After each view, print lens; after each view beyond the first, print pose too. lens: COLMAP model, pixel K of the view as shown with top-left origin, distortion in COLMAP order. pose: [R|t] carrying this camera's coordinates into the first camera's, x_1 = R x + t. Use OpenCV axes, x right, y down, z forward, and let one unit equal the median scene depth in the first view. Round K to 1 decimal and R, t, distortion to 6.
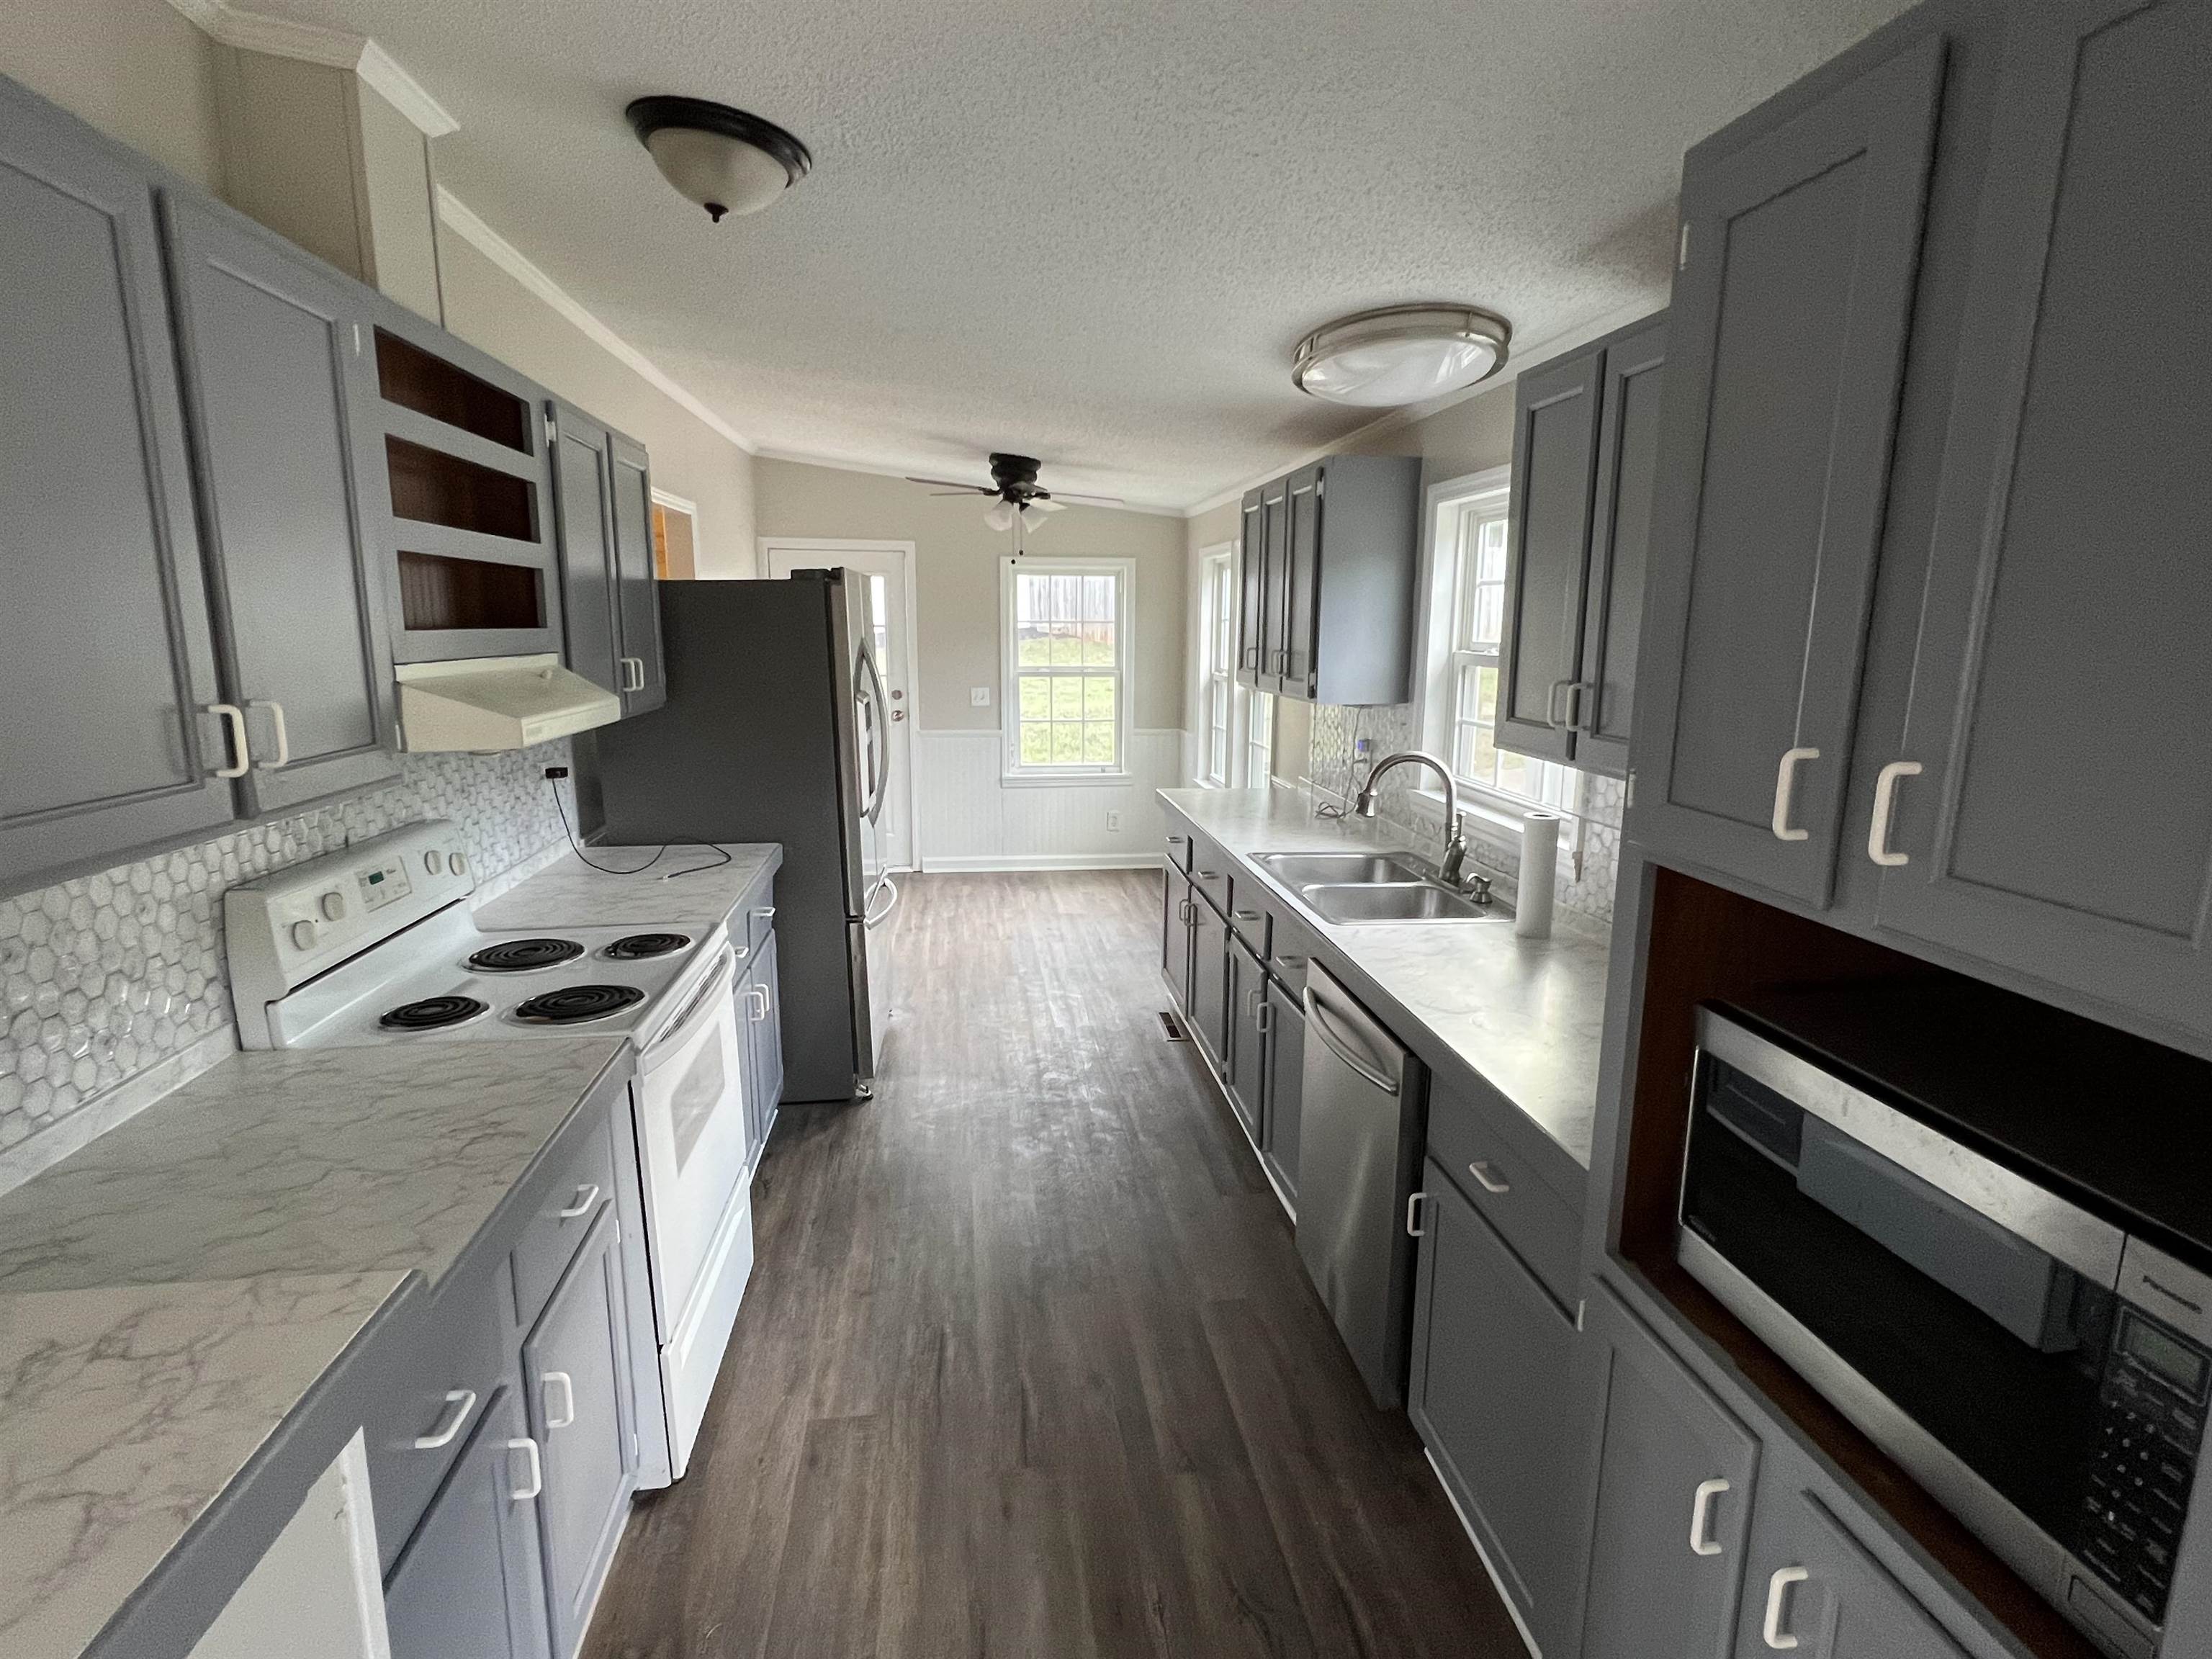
lens RADIAL K [[1120.1, 0, 1108.4], [0, 1120.1, 834.8], [0, 0, 1]] dist [-0.001059, 0.000278]
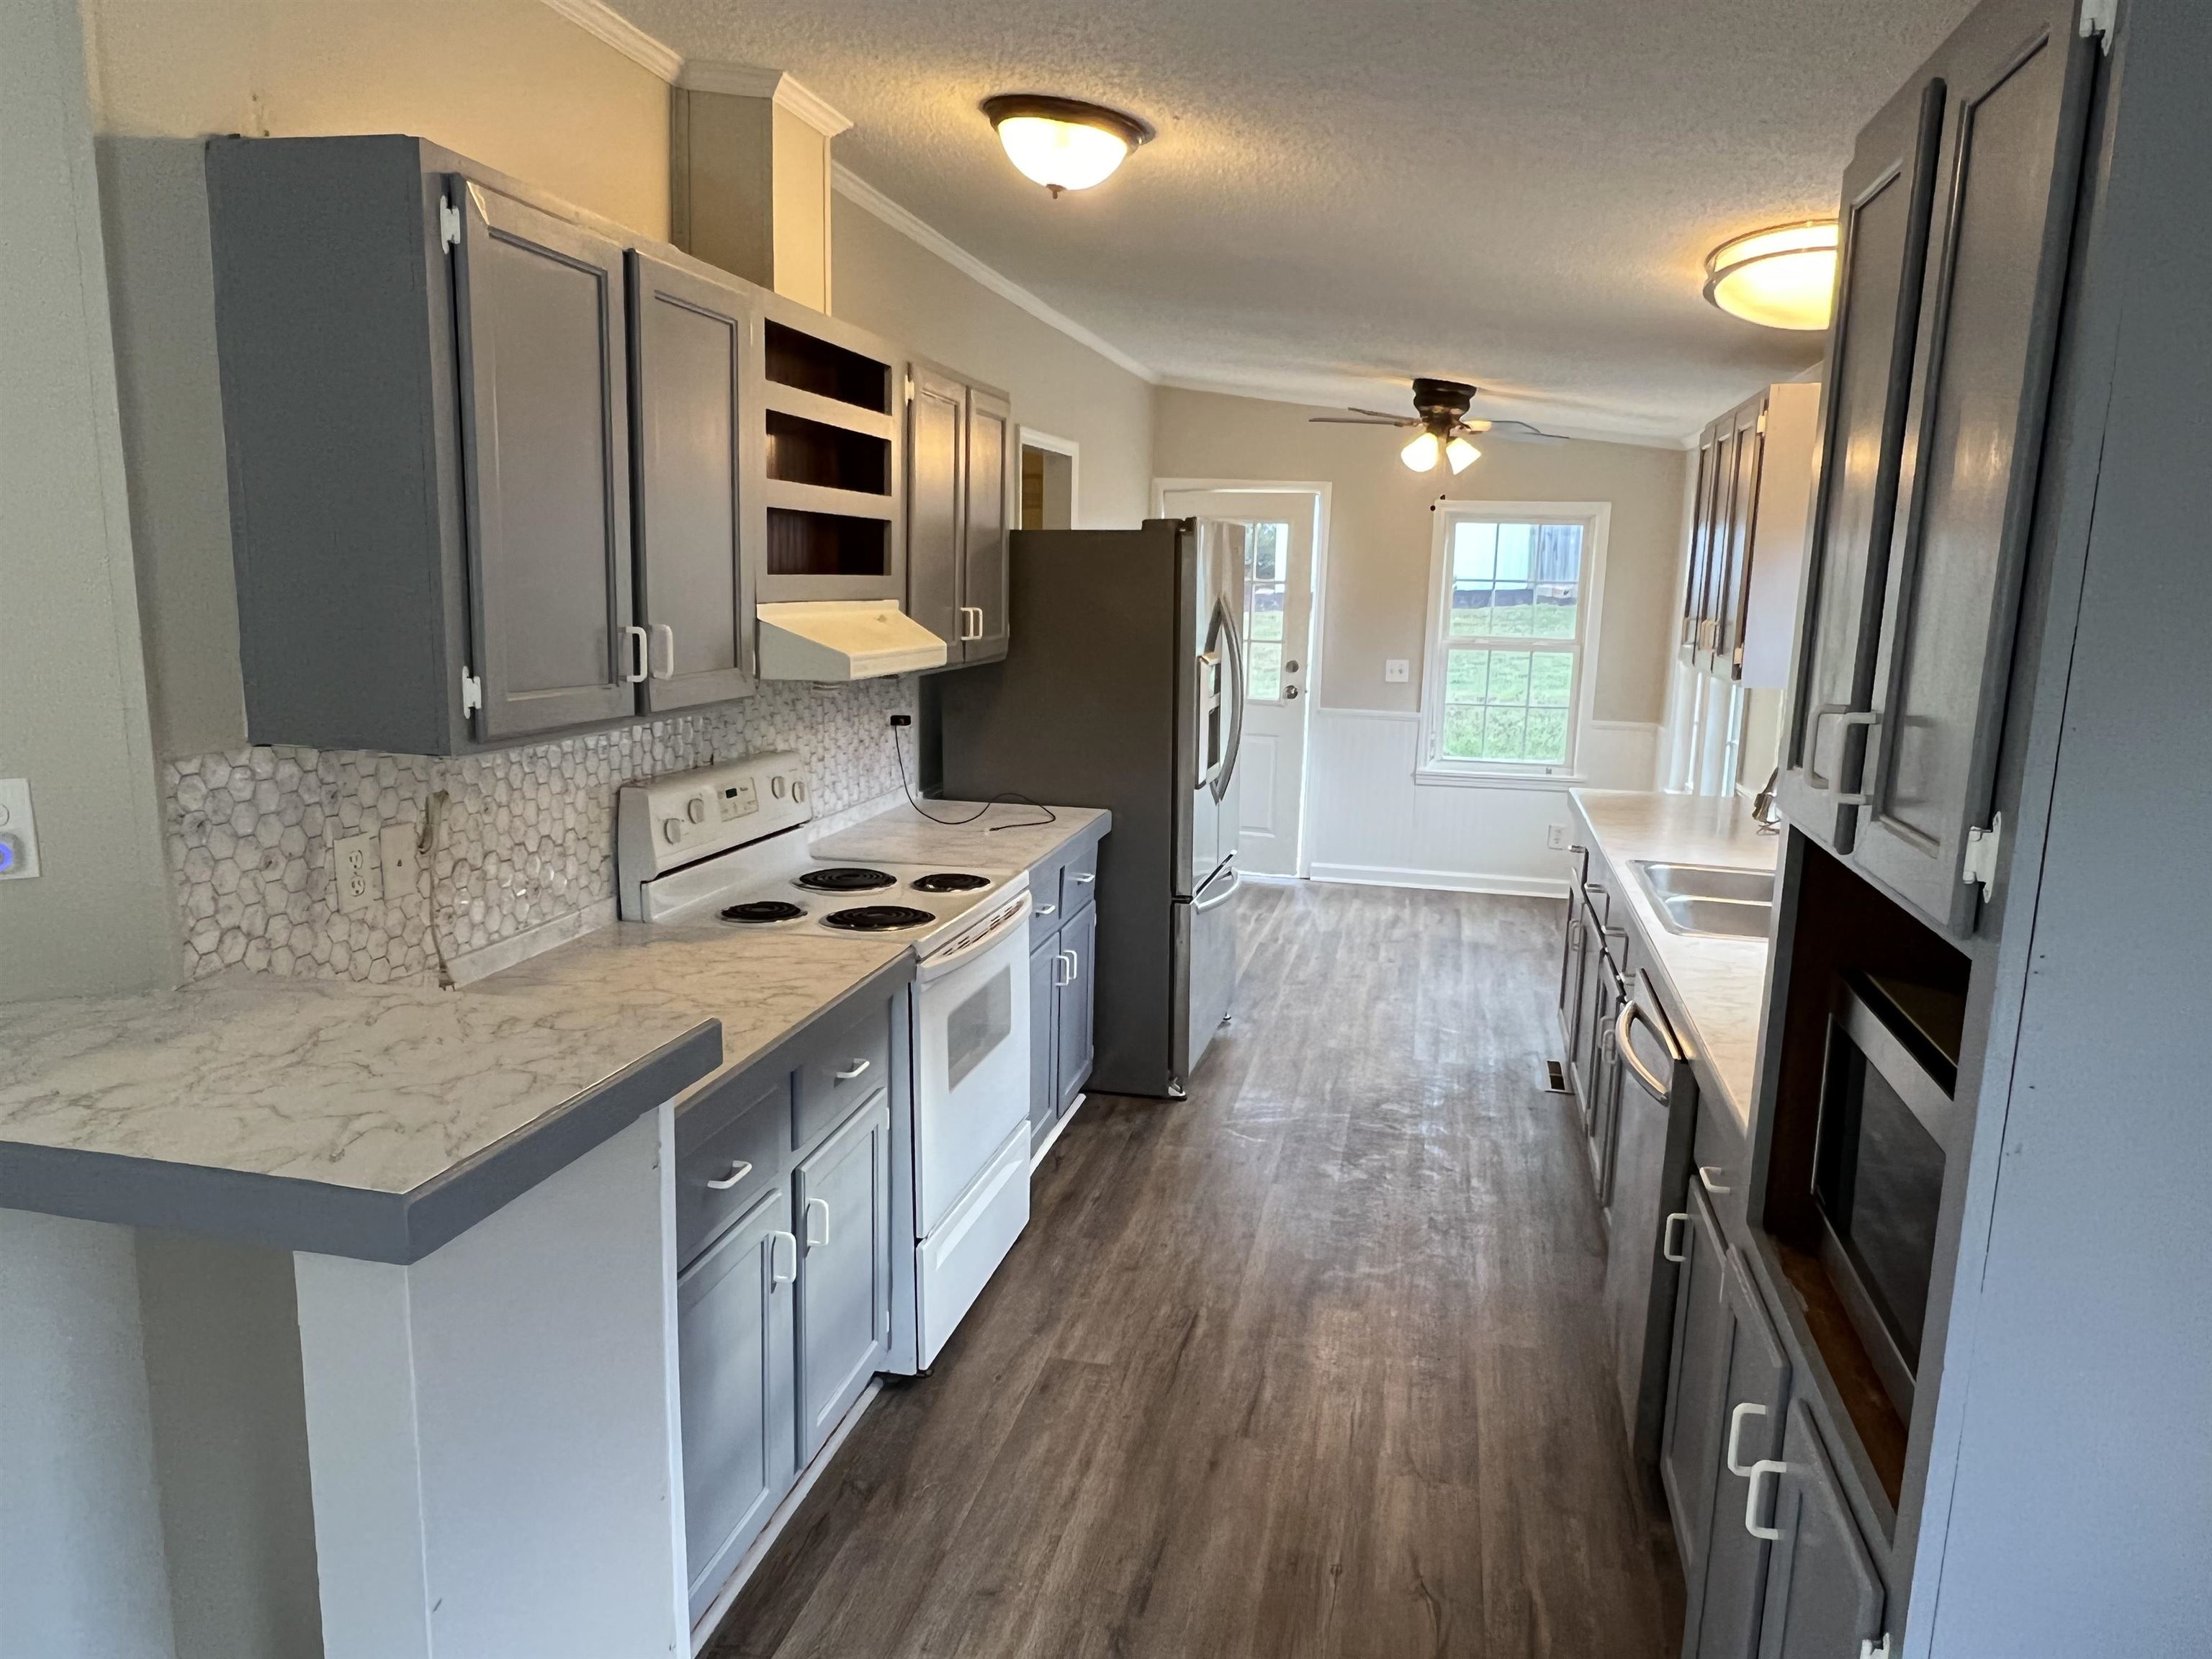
lens RADIAL K [[1480.7, 0, 1106.0], [0, 1480.7, 829.5], [0, 0, 1]] dist [0.000603, -0.001078]
pose [[0.937282, 0.076960, -0.339970, 0.190669], [-0.083835, 0.996464, -0.005557, 0.047124], [0.338341, 0.033710, 0.940420, -0.248683]]
